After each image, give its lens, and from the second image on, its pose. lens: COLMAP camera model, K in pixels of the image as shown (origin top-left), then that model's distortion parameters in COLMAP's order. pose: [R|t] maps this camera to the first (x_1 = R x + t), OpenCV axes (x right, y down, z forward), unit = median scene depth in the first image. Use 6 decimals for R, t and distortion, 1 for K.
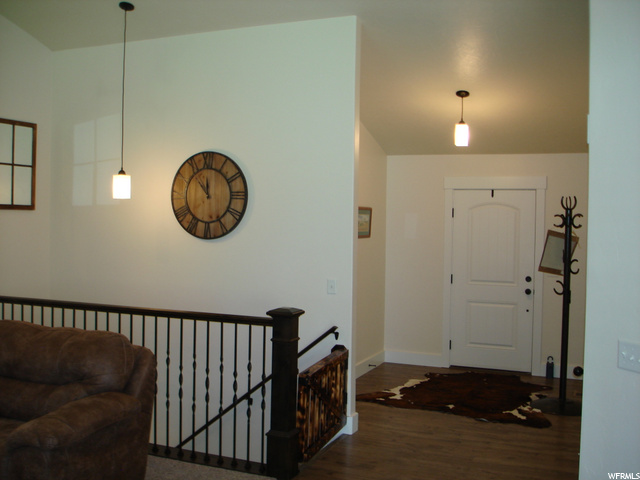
lens RADIAL K [[715.8, 0, 321.4], [0, 715.8, 236.2], [0, 0, 1]] dist [-0.092548, 0.000000]
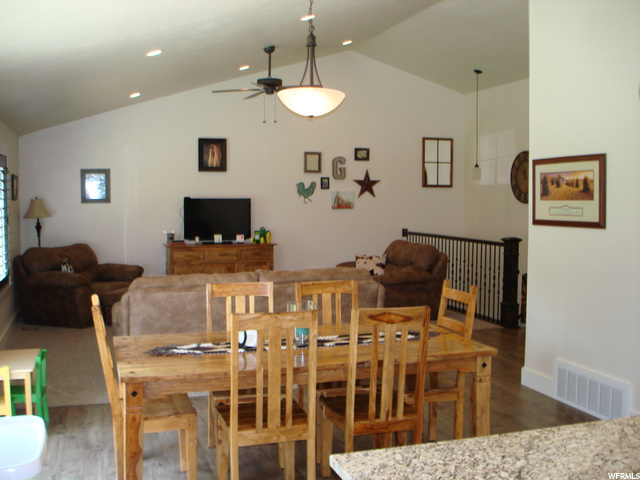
lens RADIAL K [[715.8, 0, 319.5], [0, 715.8, 240.7], [0, 0, 1]] dist [-0.092548, 0.000000]
pose [[0.668386, 0.033054, -0.743080, 0.898927], [-0.007424, 0.999259, 0.037772, 0.038700], [0.743778, -0.019729, 0.668136, -0.556501]]
